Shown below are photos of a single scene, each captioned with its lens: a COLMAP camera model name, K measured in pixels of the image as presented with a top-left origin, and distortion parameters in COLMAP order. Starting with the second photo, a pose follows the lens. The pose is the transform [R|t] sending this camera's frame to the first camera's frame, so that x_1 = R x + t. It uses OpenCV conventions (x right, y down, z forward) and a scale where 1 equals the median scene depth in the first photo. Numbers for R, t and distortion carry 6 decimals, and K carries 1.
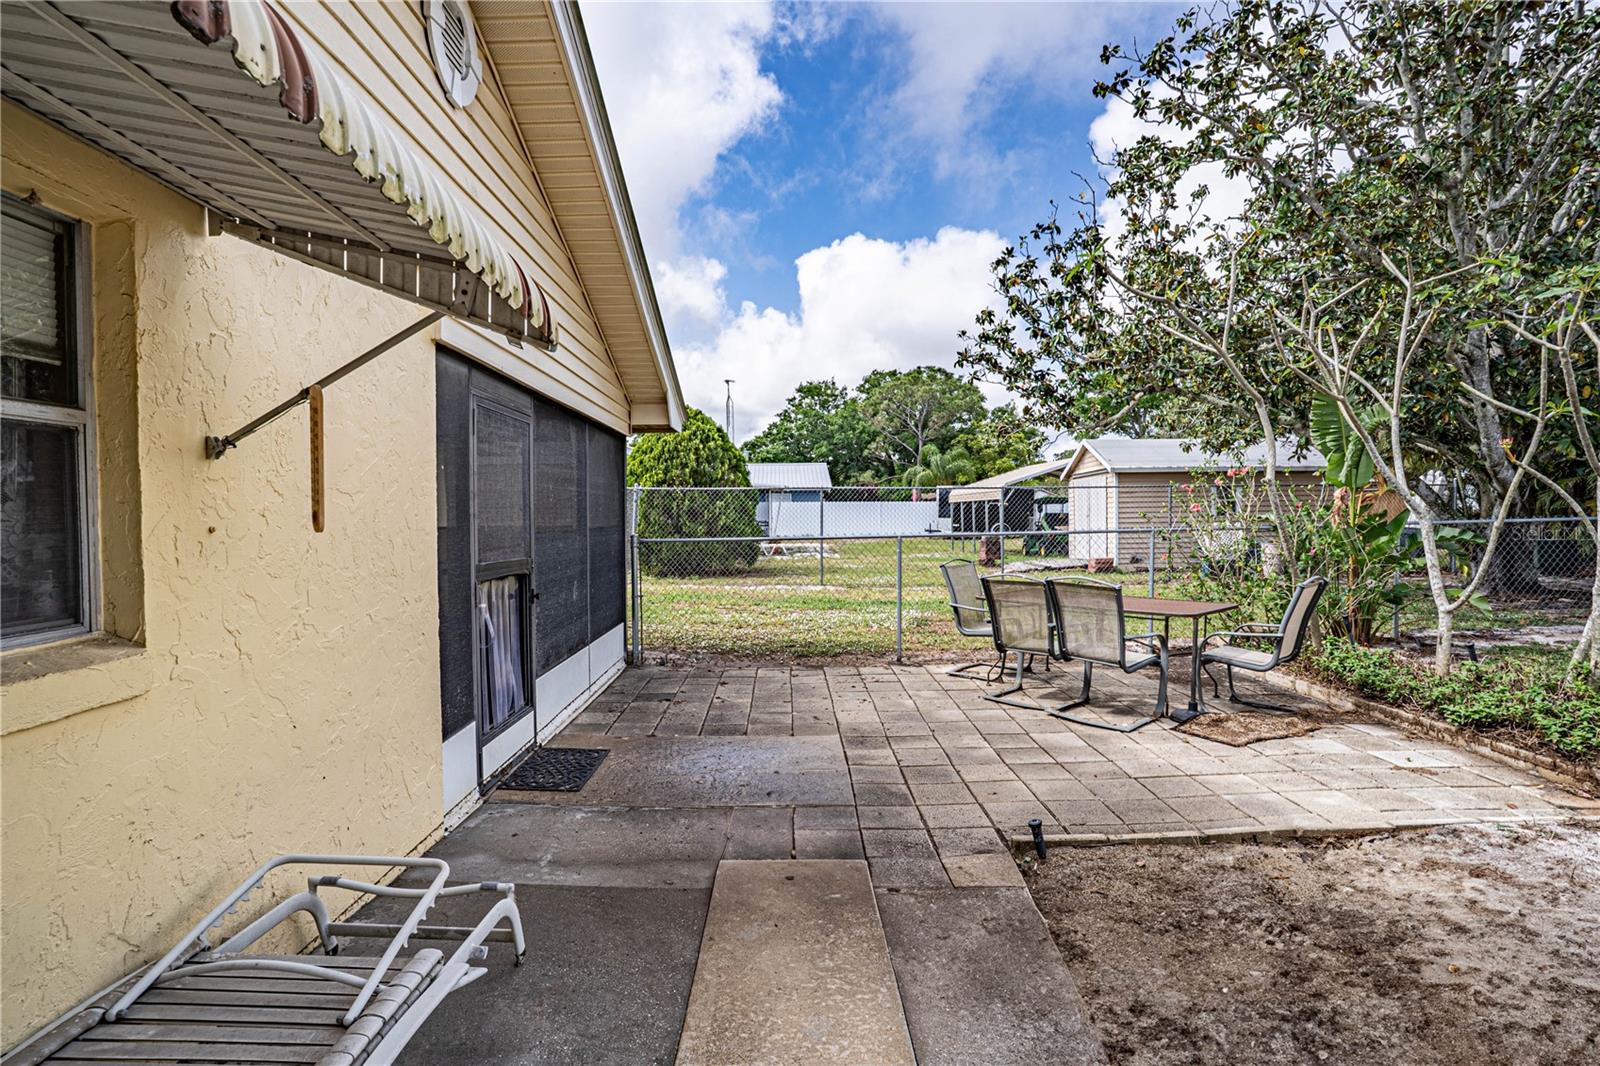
lens RADIAL K [[790.6, 0, 800.0], [0, 790.6, 533.0], [0, 0, 1]] dist [-0.087135, 0.041173]
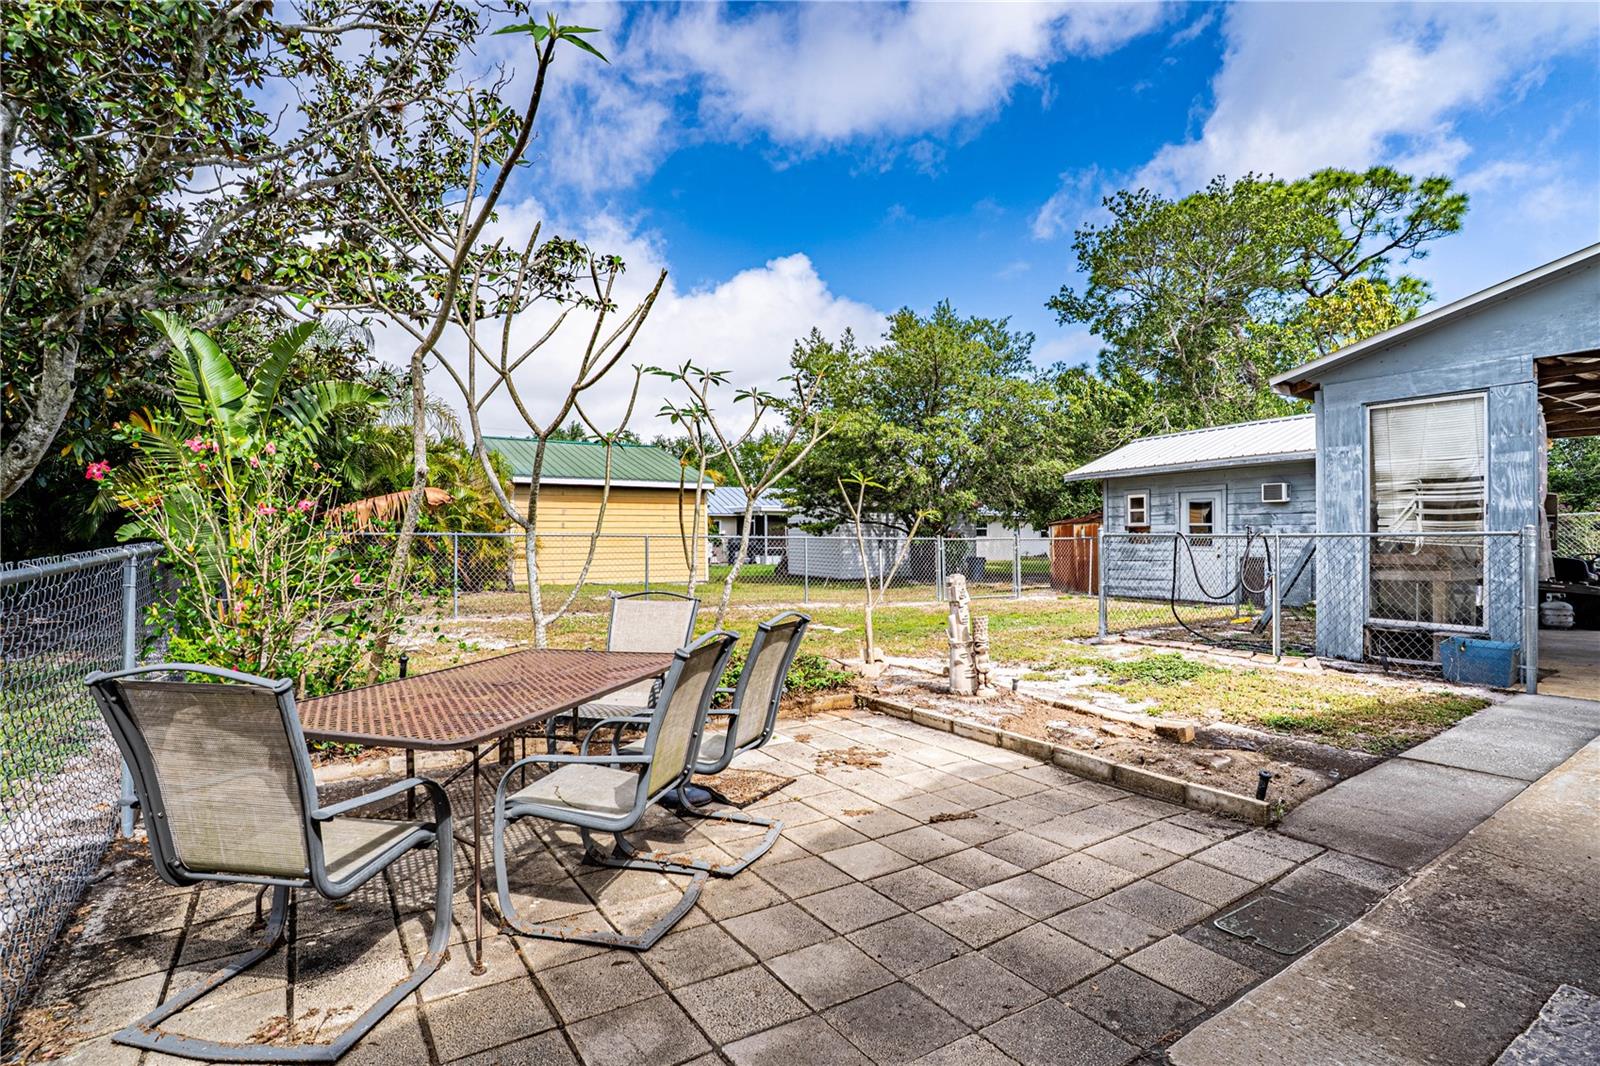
lens RADIAL K [[790.6, 0, 800.0], [0, 790.6, 533.0], [0, 0, 1]] dist [-0.087135, 0.041173]
pose [[-0.542018, 0.011353, 0.840290, -0.189576], [0.026306, 0.999648, 0.003462, -0.009718], [-0.839955, 0.023982, -0.542126, 1.424592]]
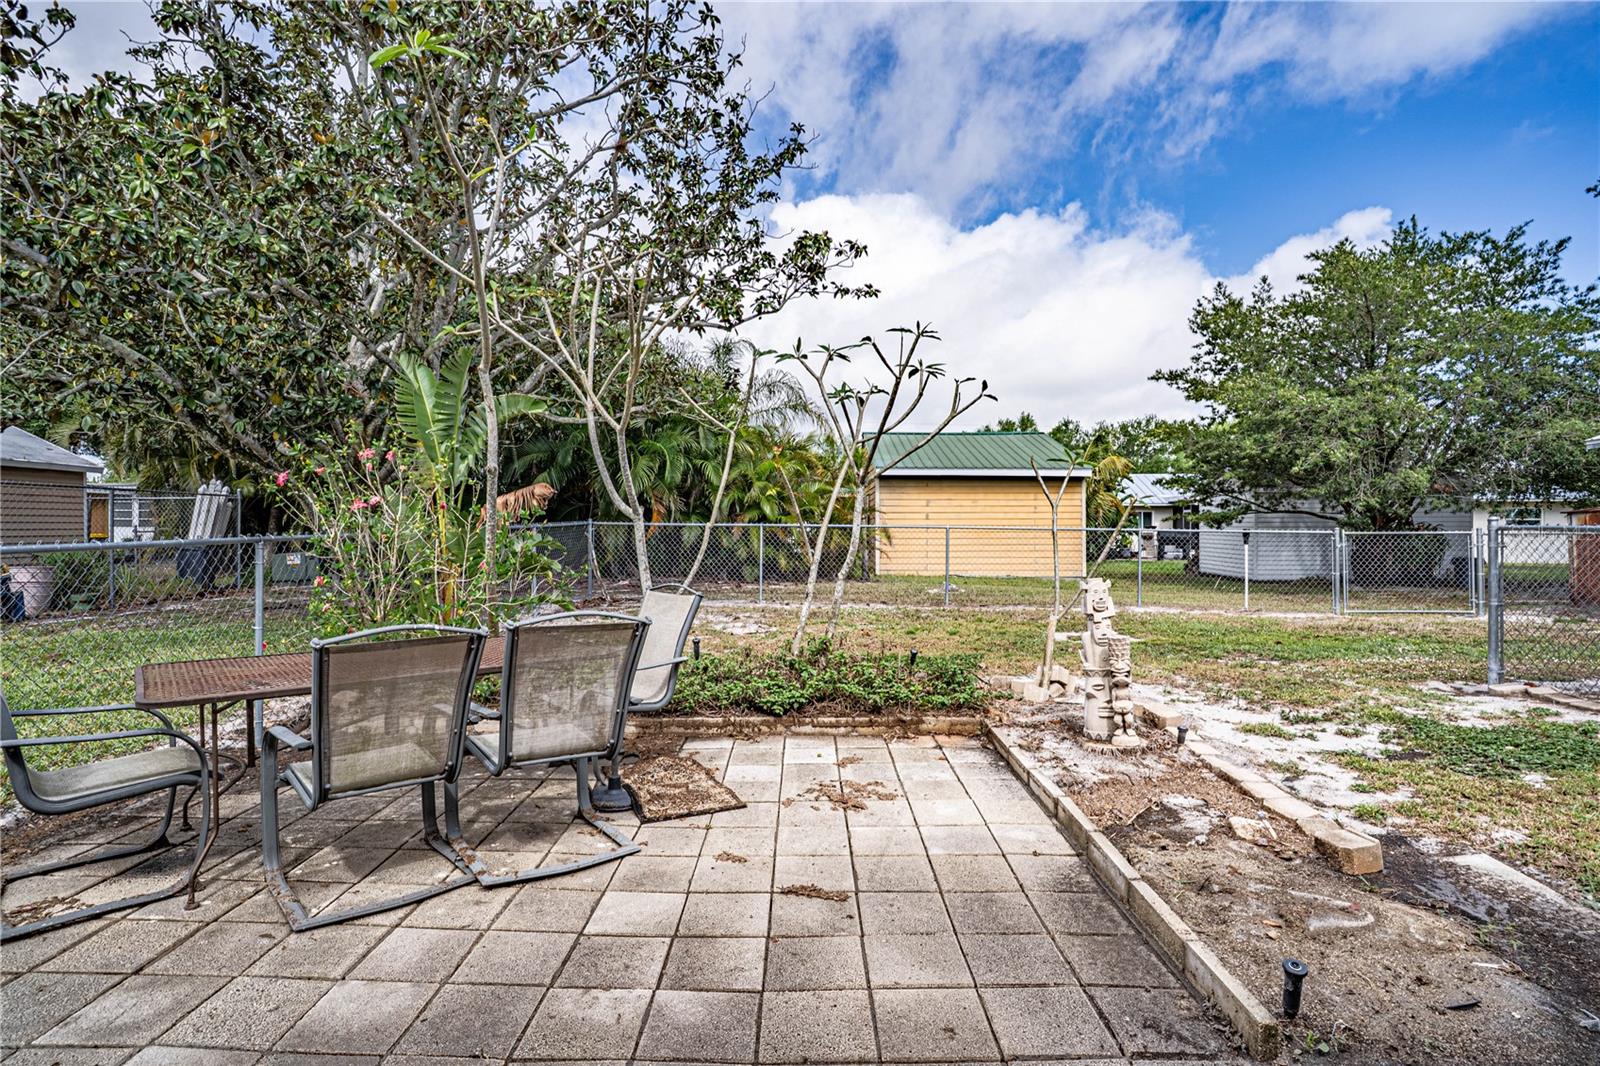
lens RADIAL K [[790.6, 0, 800.0], [0, 790.6, 533.0], [0, 0, 1]] dist [-0.087135, 0.041173]
pose [[0.013765, 0.001487, 0.999904, -0.209632], [0.023611, 0.999720, -0.001812, 0.005378], [-0.999626, 0.023633, 0.013726, 0.893613]]
